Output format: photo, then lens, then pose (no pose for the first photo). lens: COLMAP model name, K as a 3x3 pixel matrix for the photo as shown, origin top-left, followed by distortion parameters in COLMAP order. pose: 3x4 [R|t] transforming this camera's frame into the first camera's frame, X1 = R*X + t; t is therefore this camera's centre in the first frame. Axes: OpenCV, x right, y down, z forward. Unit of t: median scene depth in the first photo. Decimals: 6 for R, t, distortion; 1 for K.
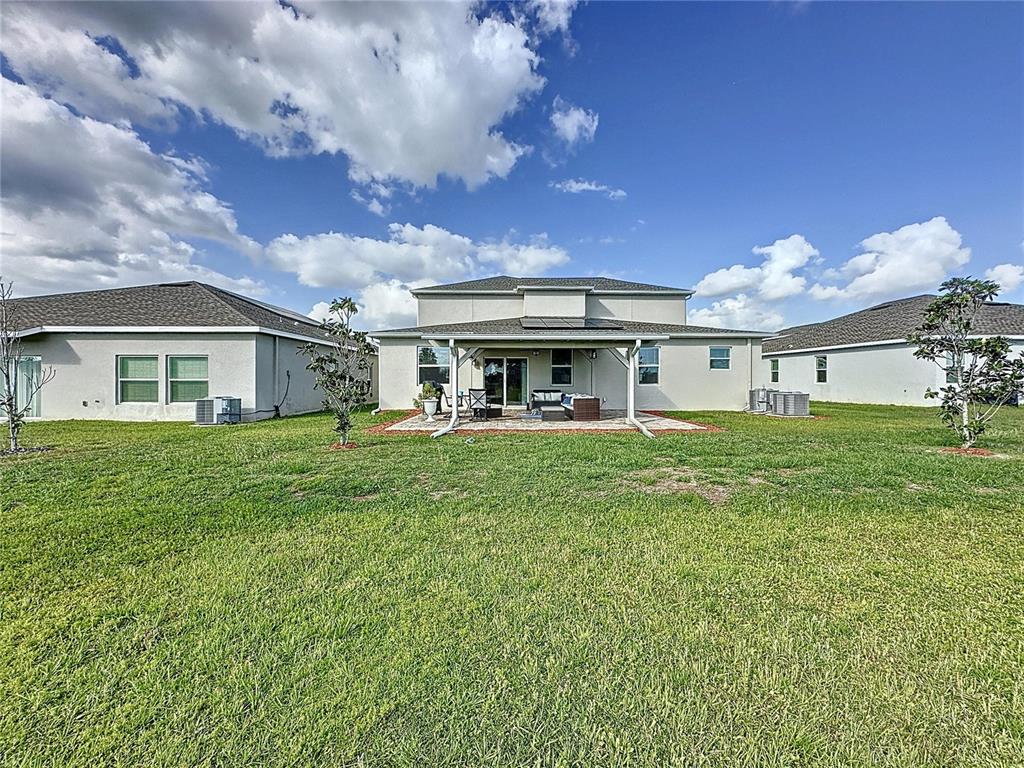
lens RADIAL K [[414.3, 0, 512.2], [0, 414.3, 382.6], [0, 0, 1]] dist [-0.002241, -0.000419]
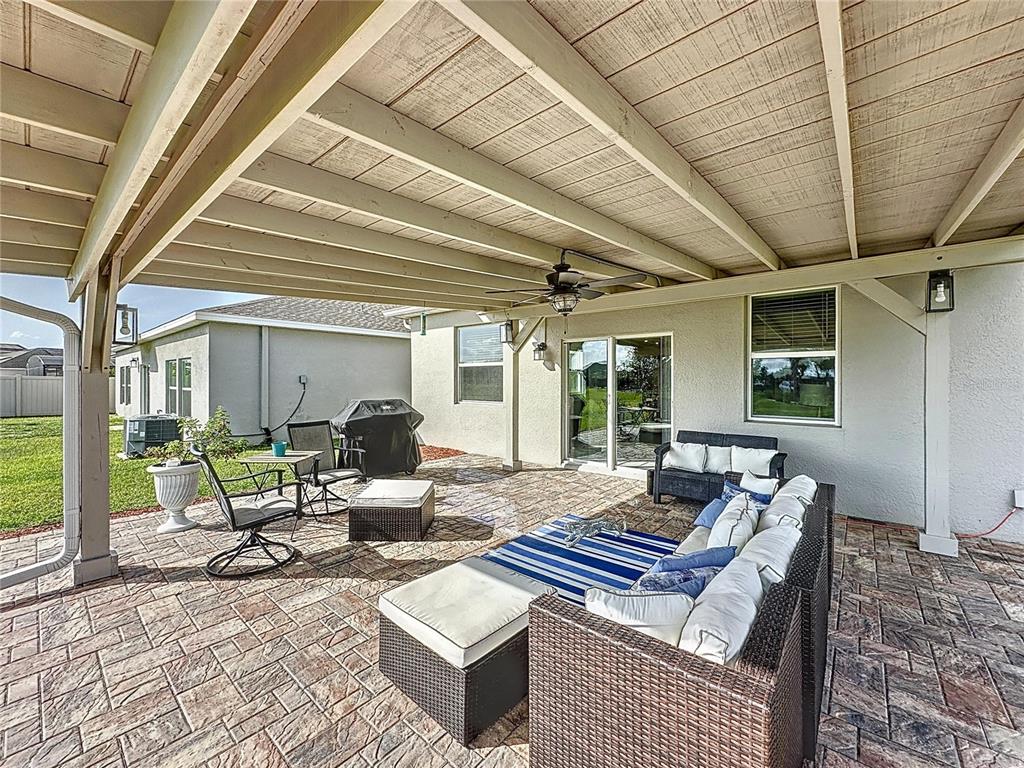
lens RADIAL K [[414.3, 0, 509.0], [0, 414.3, 382.0], [0, 0, 1]] dist [-0.002241, -0.000419]
pose [[0.735093, 0.006157, -0.677939, 0.174384], [-0.000441, 0.999963, 0.008604, -0.023850], [0.677966, -0.006026, 0.735068, 0.669861]]
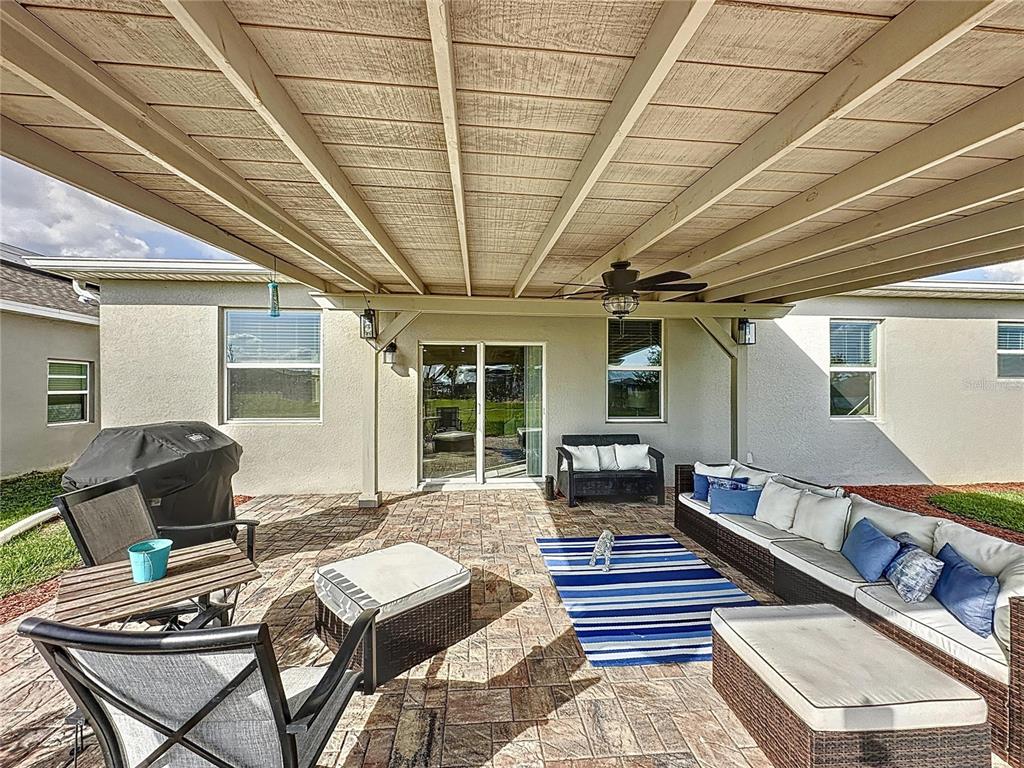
lens RADIAL K [[414.3, 0, 508.4], [0, 414.3, 384.7], [0, 0, 1]] dist [-0.002241, -0.000419]
pose [[0.998694, 0.003148, 0.051004, -0.014169], [-0.002888, 0.999983, -0.005163, -0.023615], [-0.051019, 0.005009, 0.998685, 0.653267]]
